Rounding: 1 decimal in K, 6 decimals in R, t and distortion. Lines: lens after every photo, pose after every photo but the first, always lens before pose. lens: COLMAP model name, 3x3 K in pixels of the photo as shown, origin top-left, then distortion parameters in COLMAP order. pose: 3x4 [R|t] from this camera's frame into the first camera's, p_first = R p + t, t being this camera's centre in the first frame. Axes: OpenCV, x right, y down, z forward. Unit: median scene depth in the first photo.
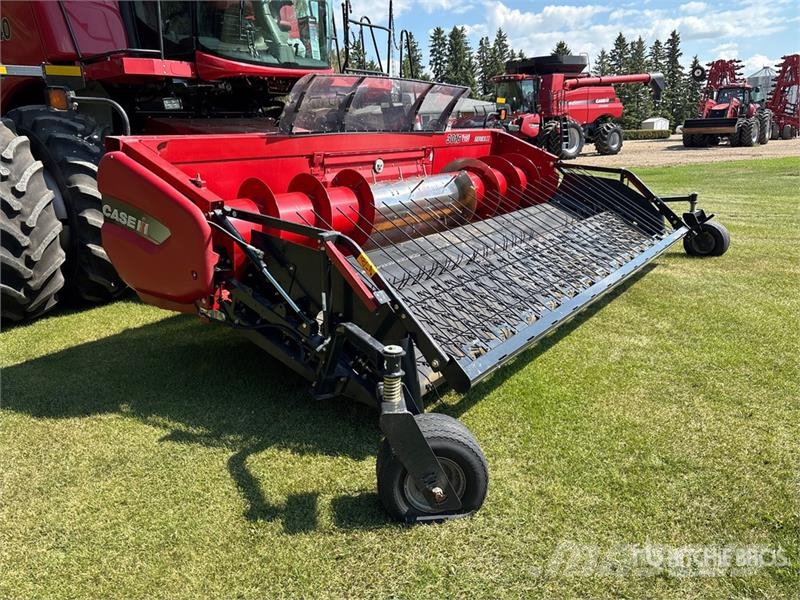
lens RADIAL K [[628.9, 0, 394.0], [0, 628.9, 294.7], [0, 0, 1]] dist [0.026156, -0.052402]
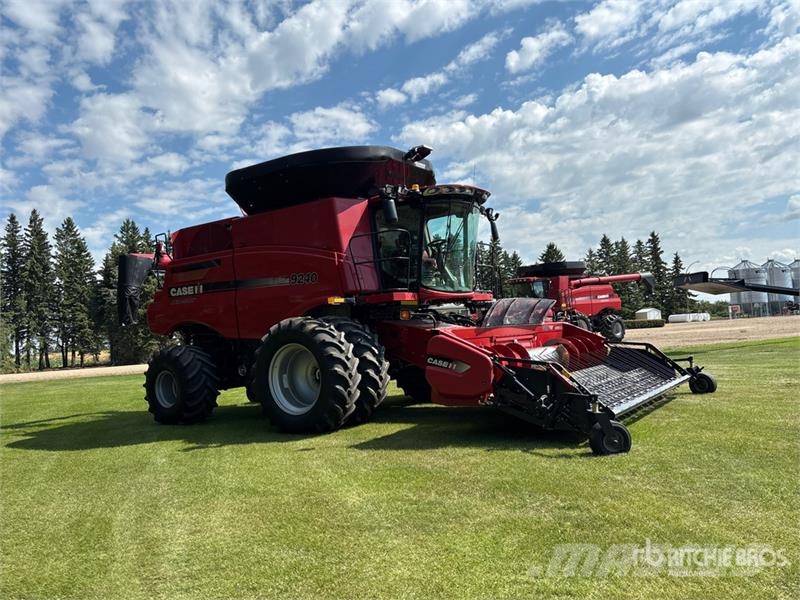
lens RADIAL K [[628.9, 0, 404.7], [0, 628.9, 296.4], [0, 0, 1]] dist [0.026156, -0.052402]
pose [[0.999566, -0.025920, 0.013973, -0.055062], [0.028905, 0.954302, -0.297444, 0.030015], [-0.005625, 0.297719, 0.954637, -0.117033]]
